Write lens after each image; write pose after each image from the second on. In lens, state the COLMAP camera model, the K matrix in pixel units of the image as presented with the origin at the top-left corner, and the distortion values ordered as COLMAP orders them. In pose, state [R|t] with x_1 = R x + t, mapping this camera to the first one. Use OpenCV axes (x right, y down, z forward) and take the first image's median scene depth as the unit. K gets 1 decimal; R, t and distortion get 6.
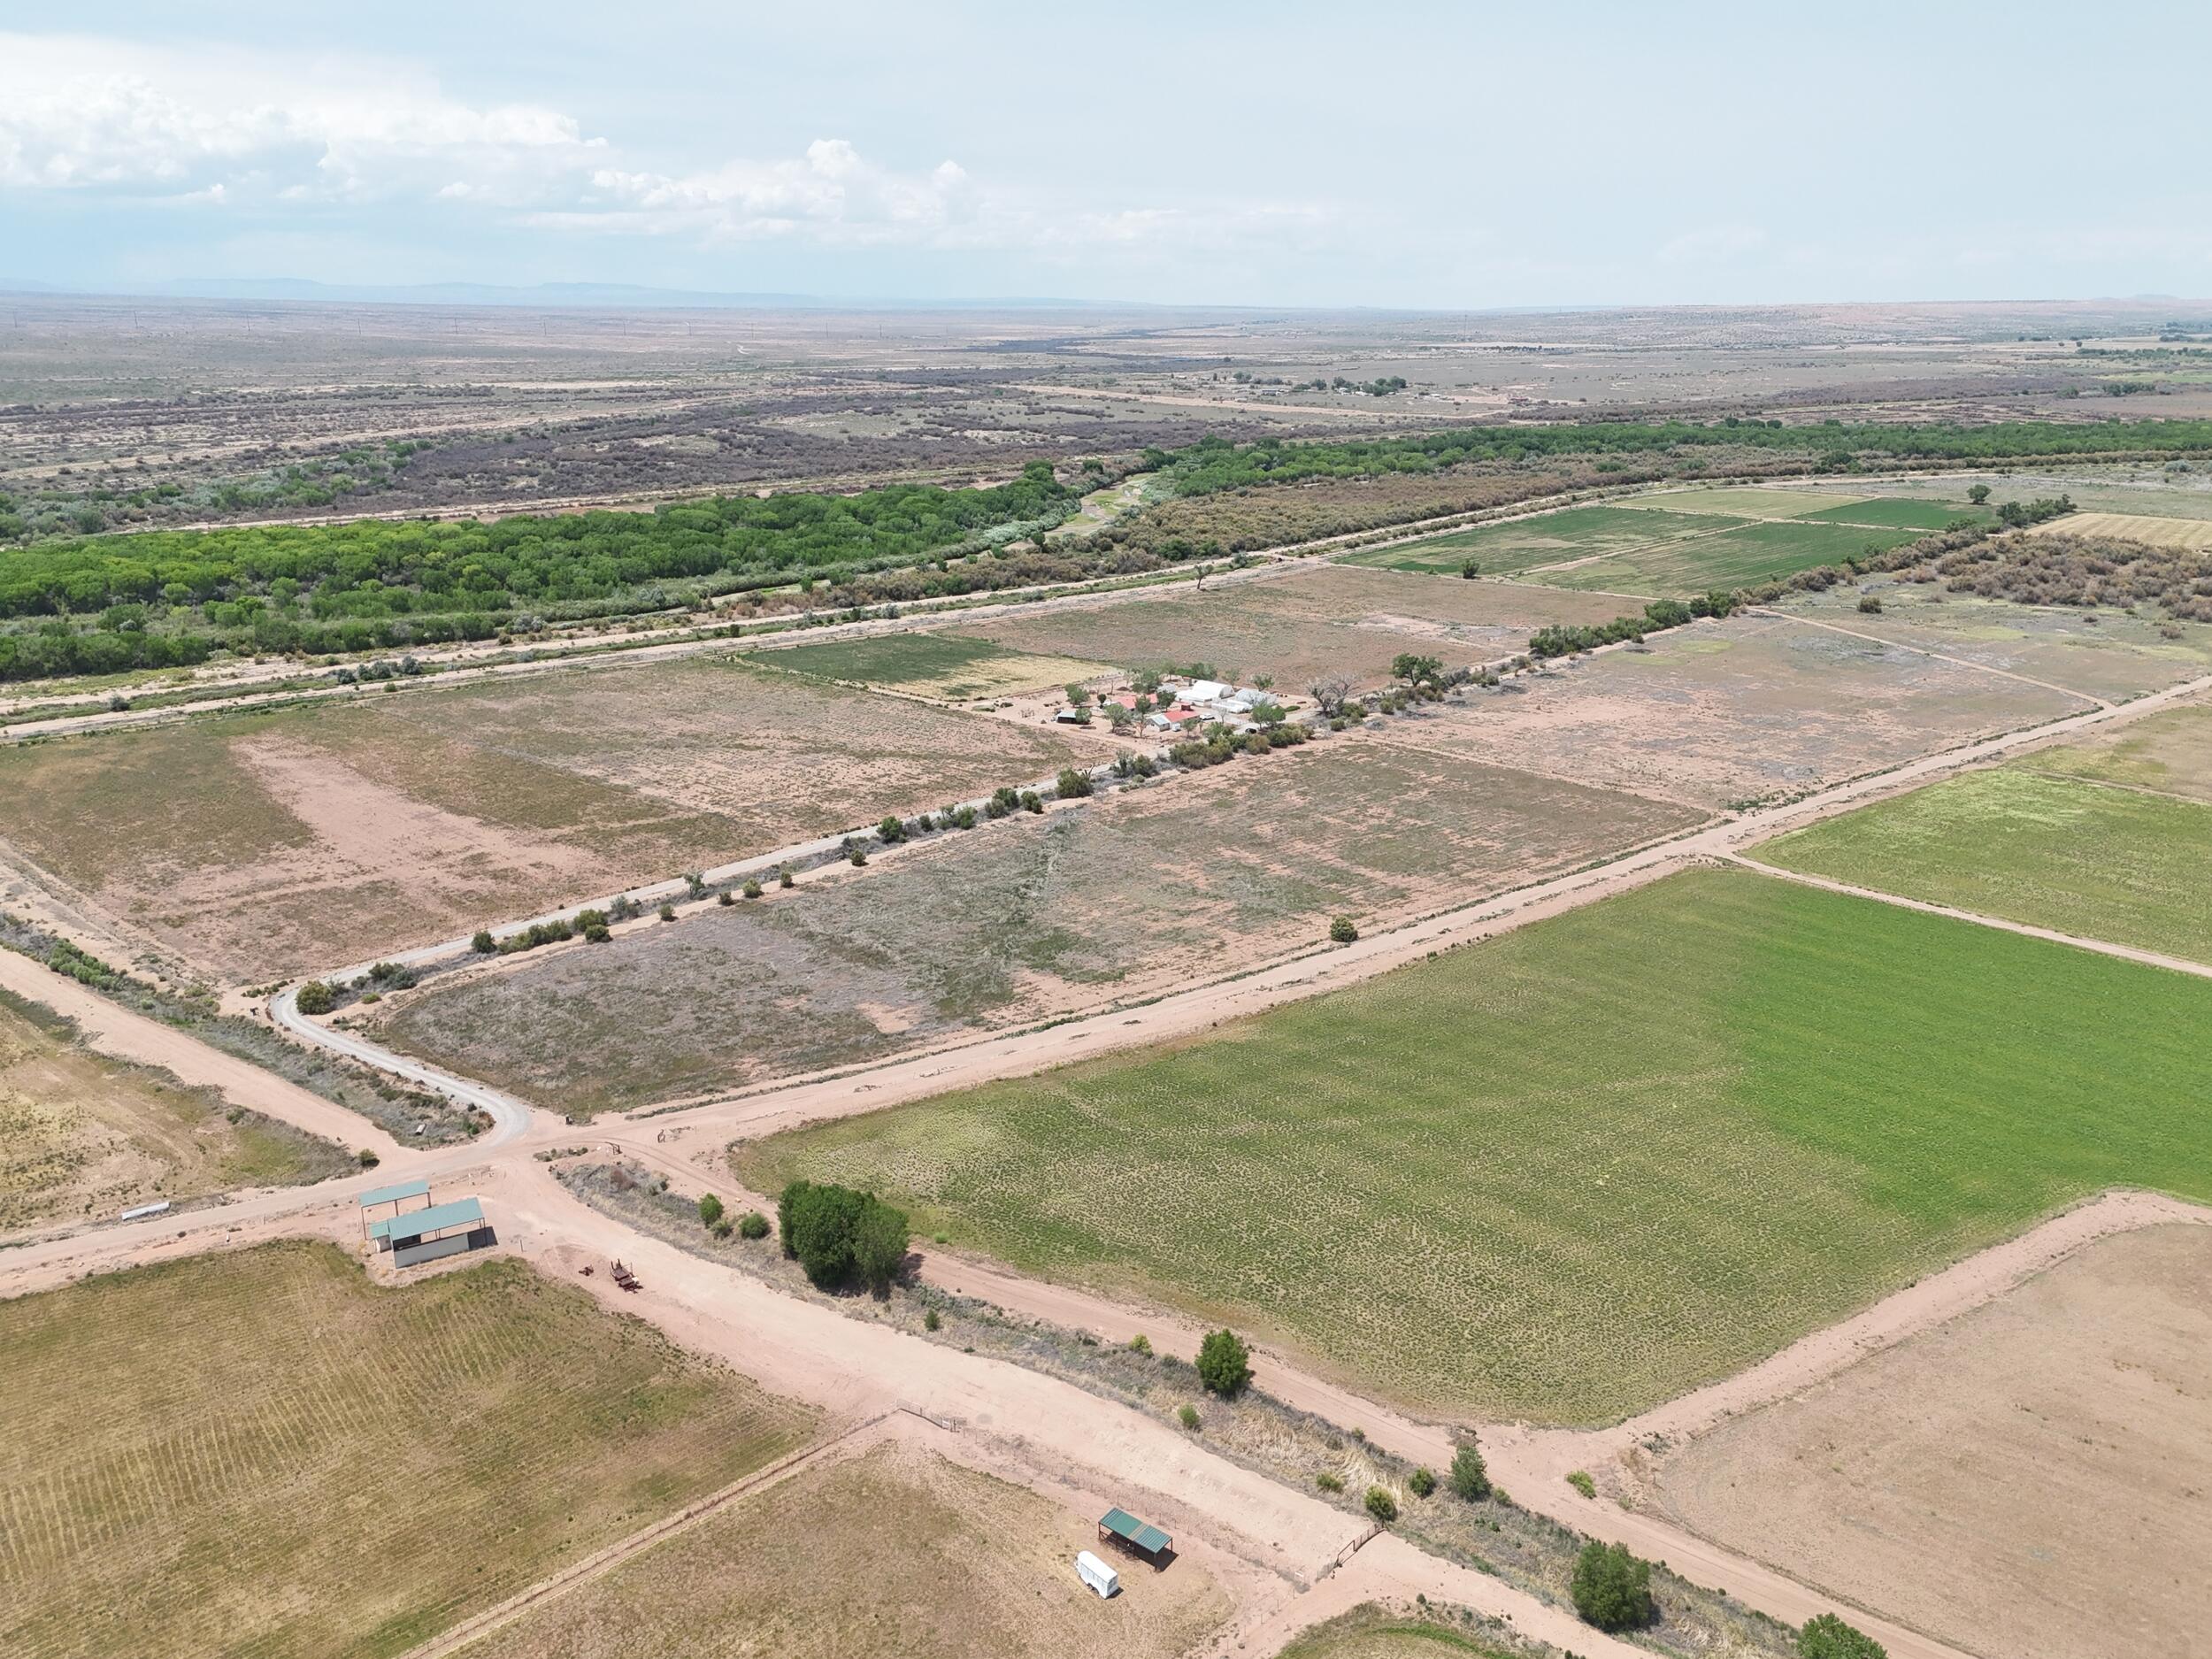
lens RADIAL K [[1628.7, 0, 1106.0], [0, 1628.7, 829.5], [0, 0, 1]] dist [0.075574, -0.072892]
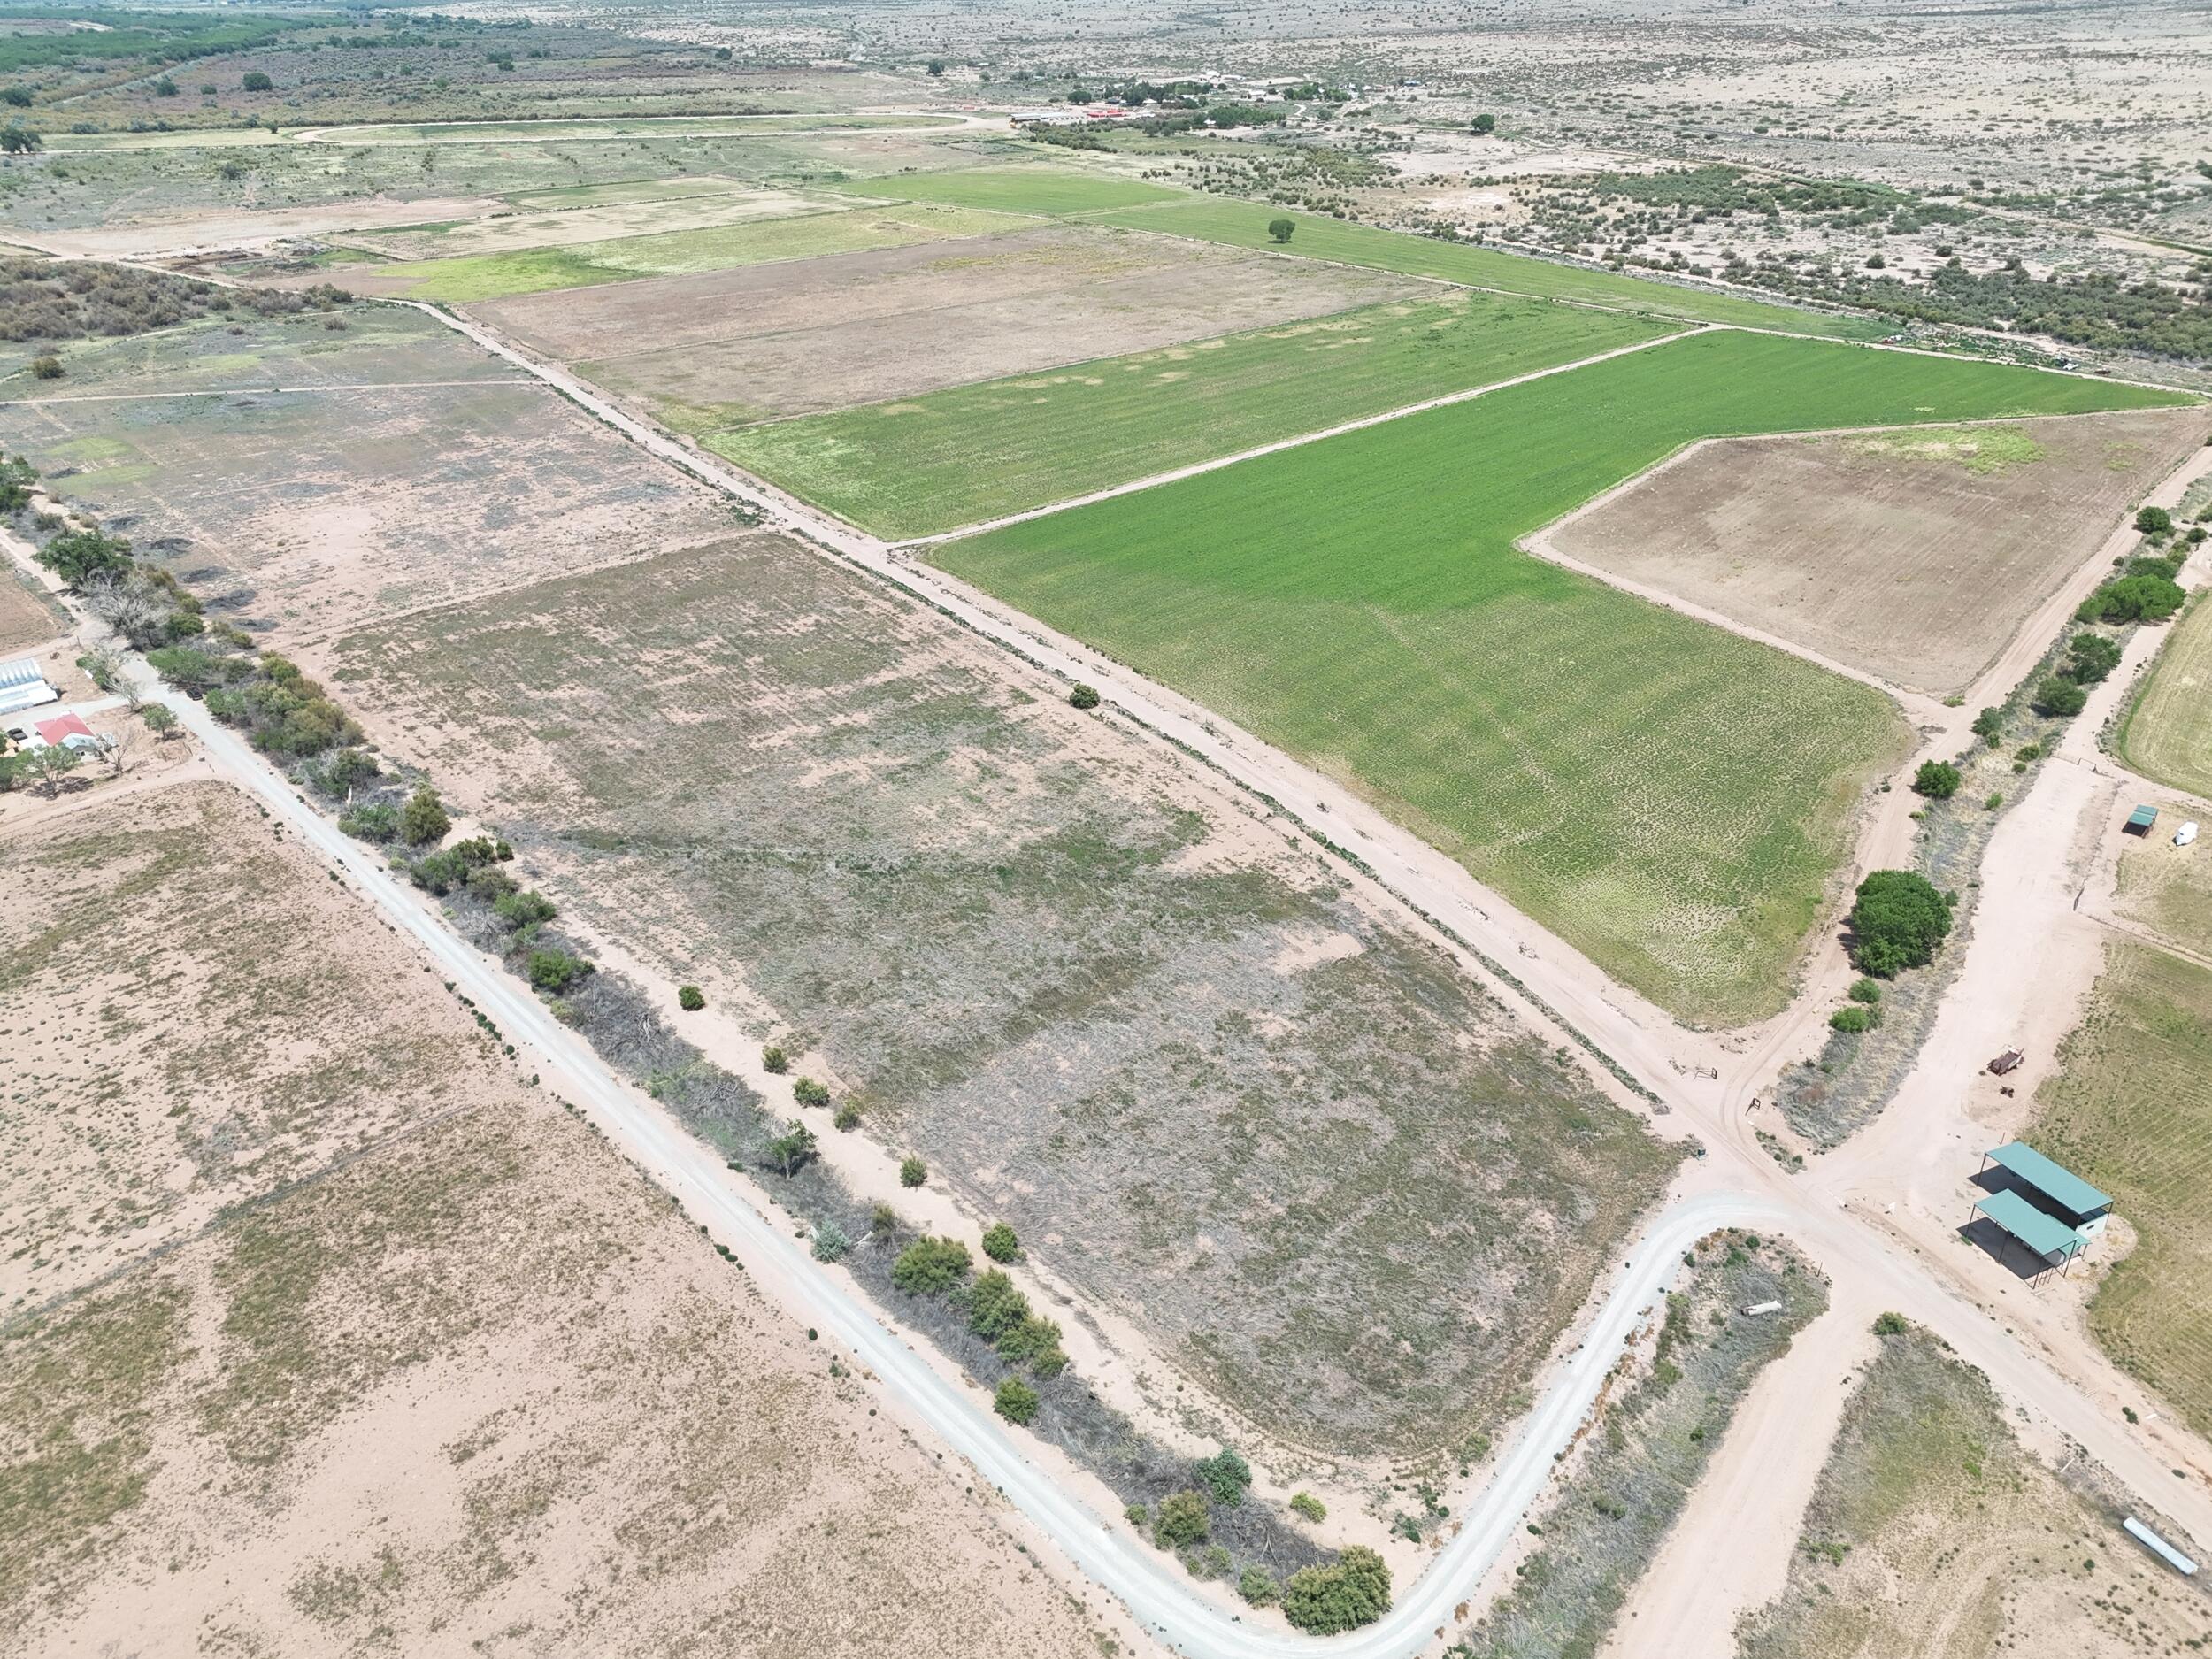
lens RADIAL K [[1628.7, 0, 1106.0], [0, 1628.7, 829.5], [0, 0, 1]] dist [0.075574, -0.072892]
pose [[0.047226, -0.460412, 0.886448, -0.456258], [0.308996, 0.850644, 0.425353, -0.169055], [-0.949890, 0.253822, 0.182438, 0.532278]]
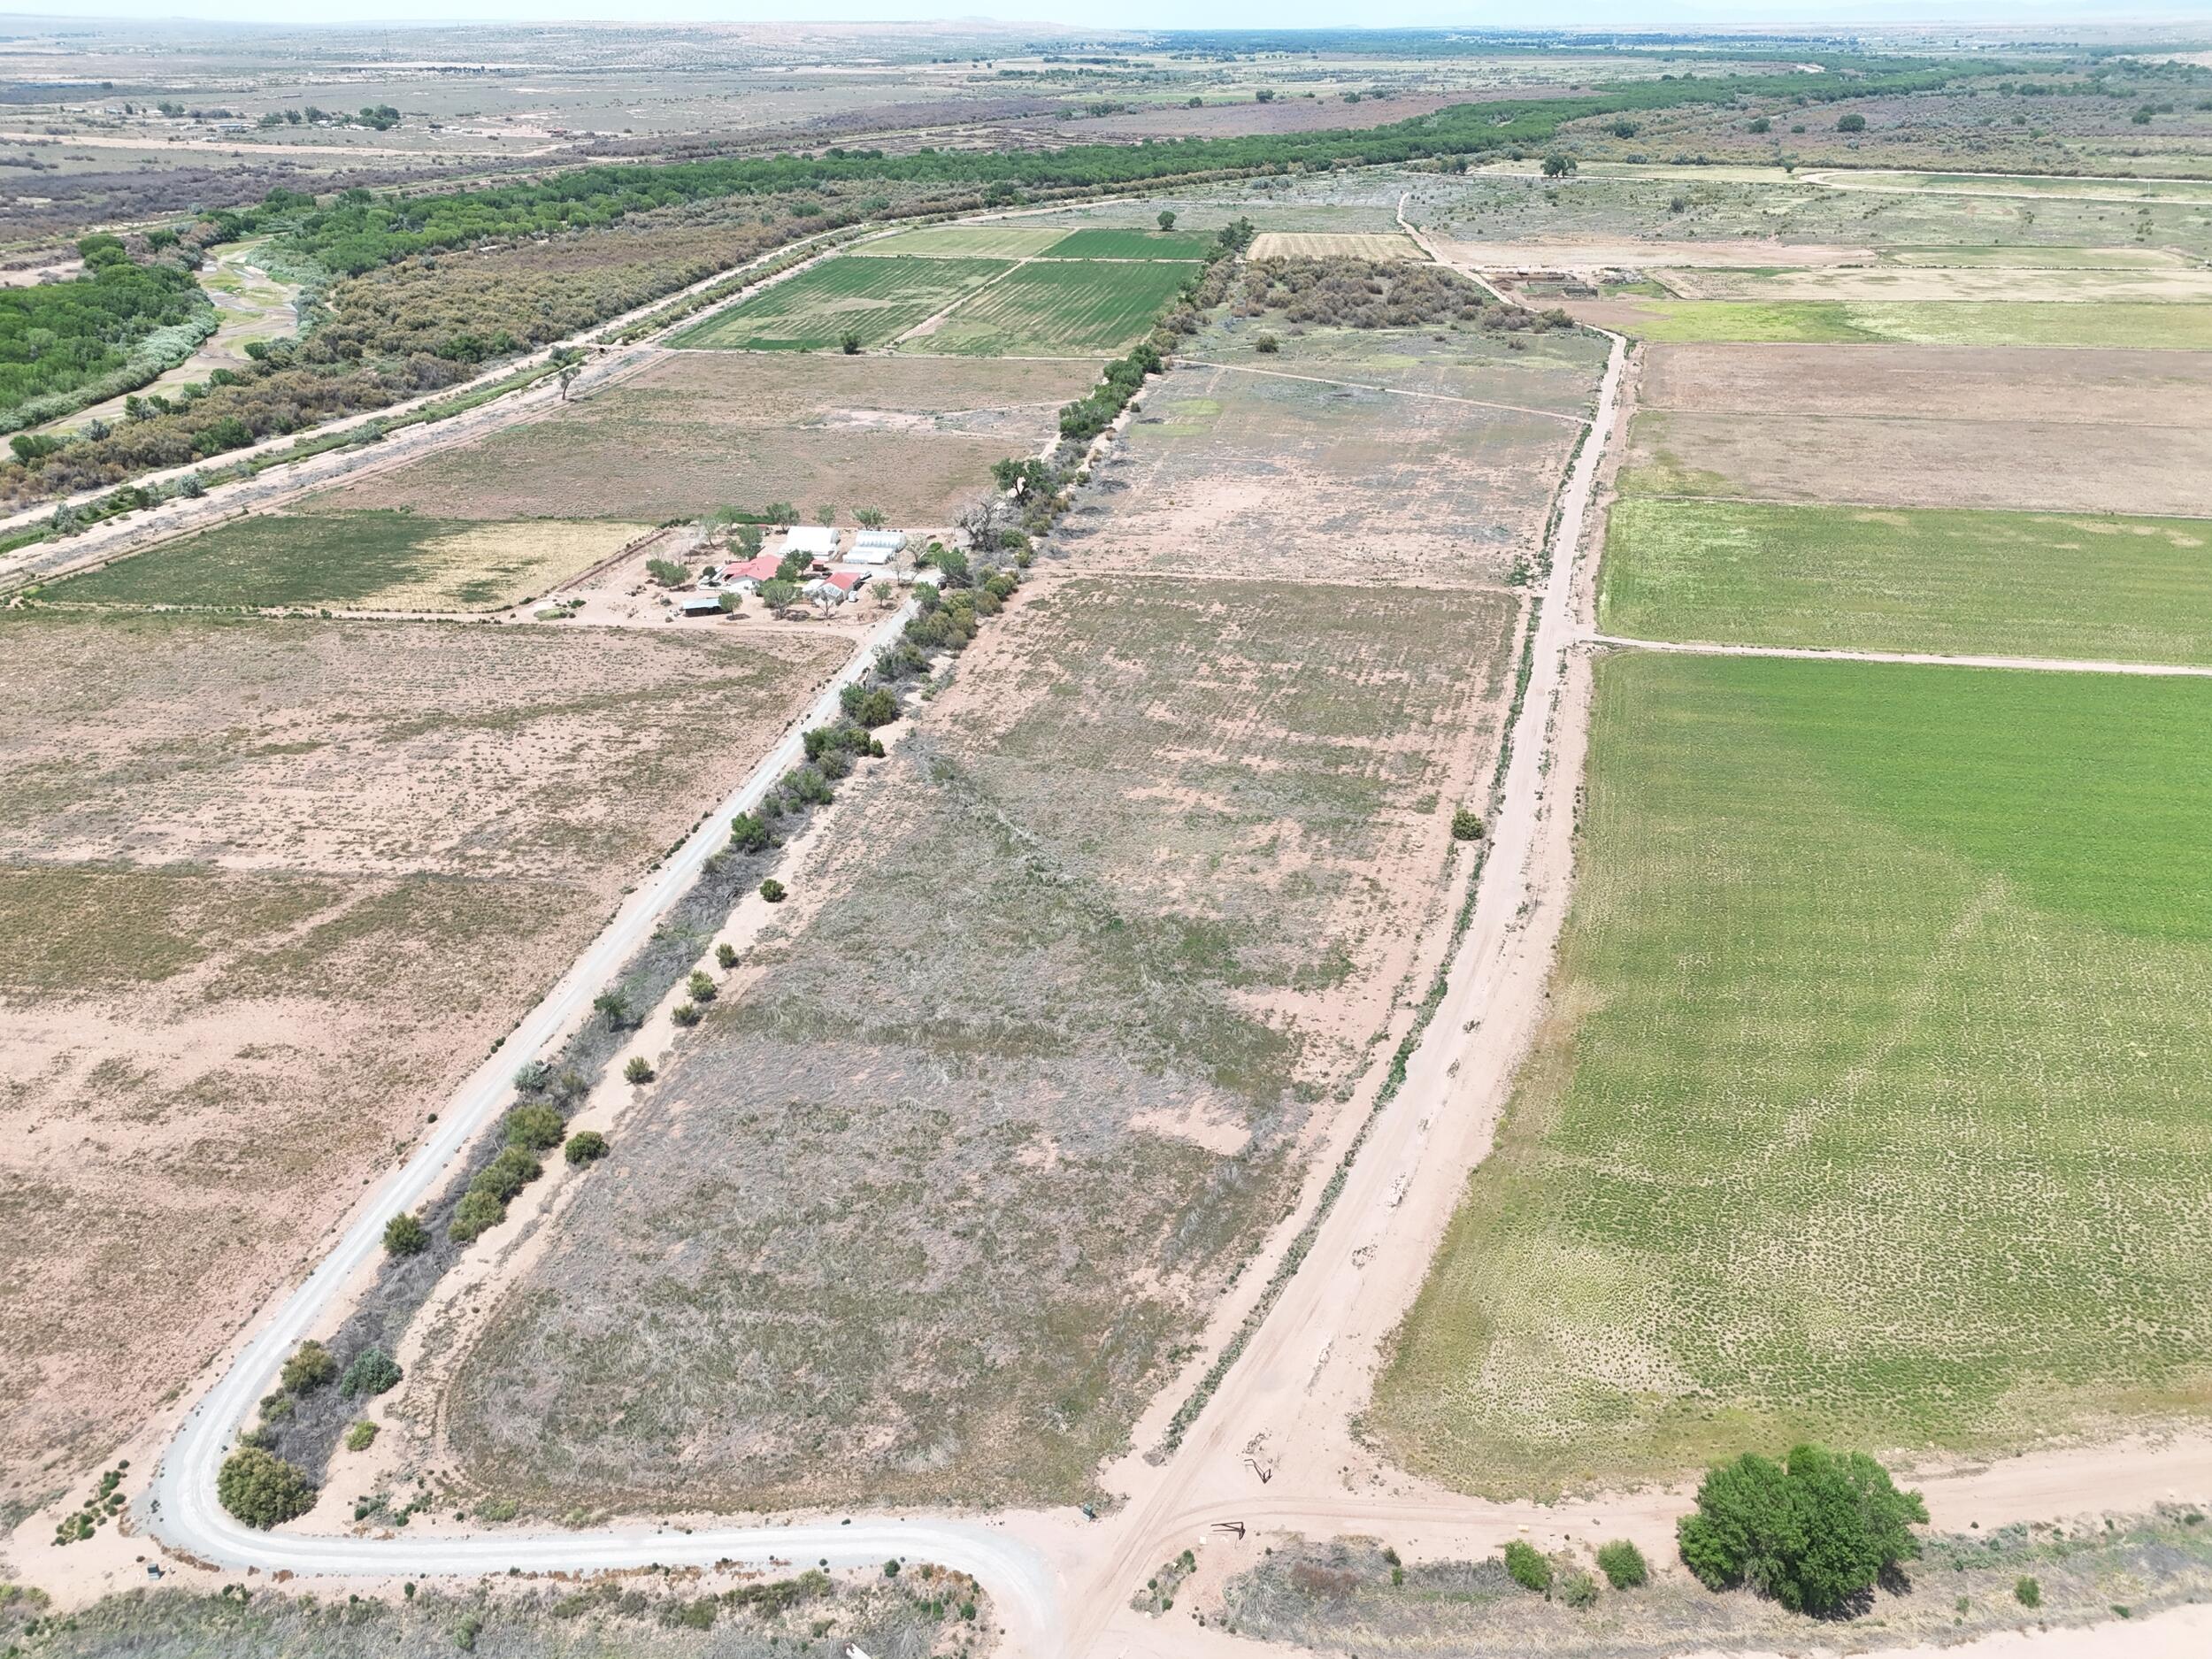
lens RADIAL K [[1628.7, 0, 1106.0], [0, 1628.7, 829.5], [0, 0, 1]] dist [0.075574, -0.072892]
pose [[0.816481, -0.252828, 0.519073, -0.276780], [0.174293, 0.965015, 0.195879, -0.082821], [-0.550436, -0.069461, 0.831983, 0.261228]]
